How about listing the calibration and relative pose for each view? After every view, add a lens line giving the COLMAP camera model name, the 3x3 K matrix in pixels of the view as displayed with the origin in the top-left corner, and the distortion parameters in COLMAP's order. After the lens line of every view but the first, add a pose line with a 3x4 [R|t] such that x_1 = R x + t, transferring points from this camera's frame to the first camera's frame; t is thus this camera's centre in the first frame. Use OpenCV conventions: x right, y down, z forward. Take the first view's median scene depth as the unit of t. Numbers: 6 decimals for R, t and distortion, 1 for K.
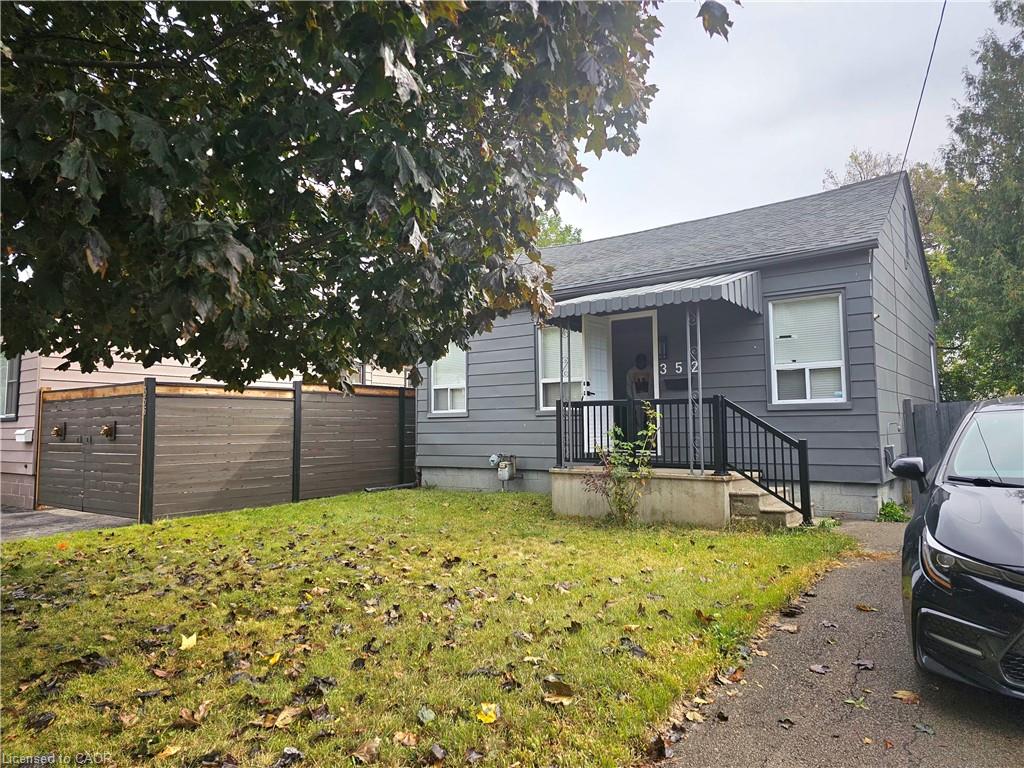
lens RADIAL K [[670.8, 0, 510.8], [0, 670.8, 378.9], [0, 0, 1]] dist [0.073007, 0.000819]
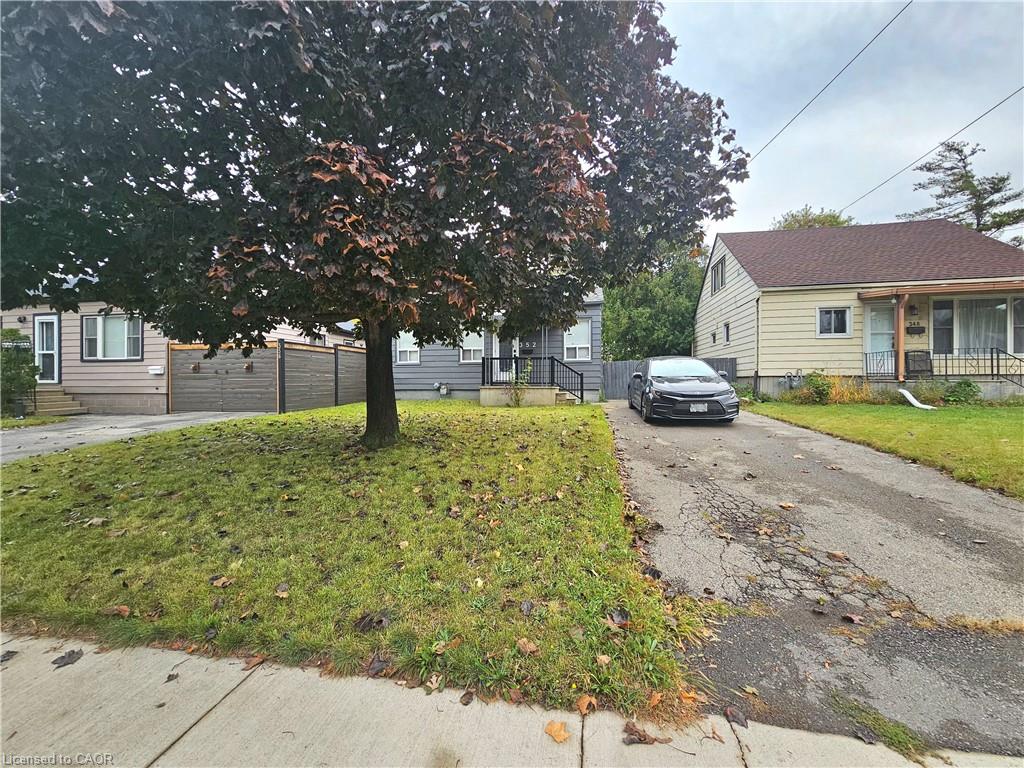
lens RADIAL K [[418.4, 0, 511.3], [0, 418.4, 382.7], [0, 0, 1]] dist [0.000236, -0.000279]
pose [[0.902413, 0.001429, 0.430870, -0.450136], [-0.034427, 0.997037, 0.068797, 0.017604], [-0.429495, -0.076917, 0.899788, -0.326451]]
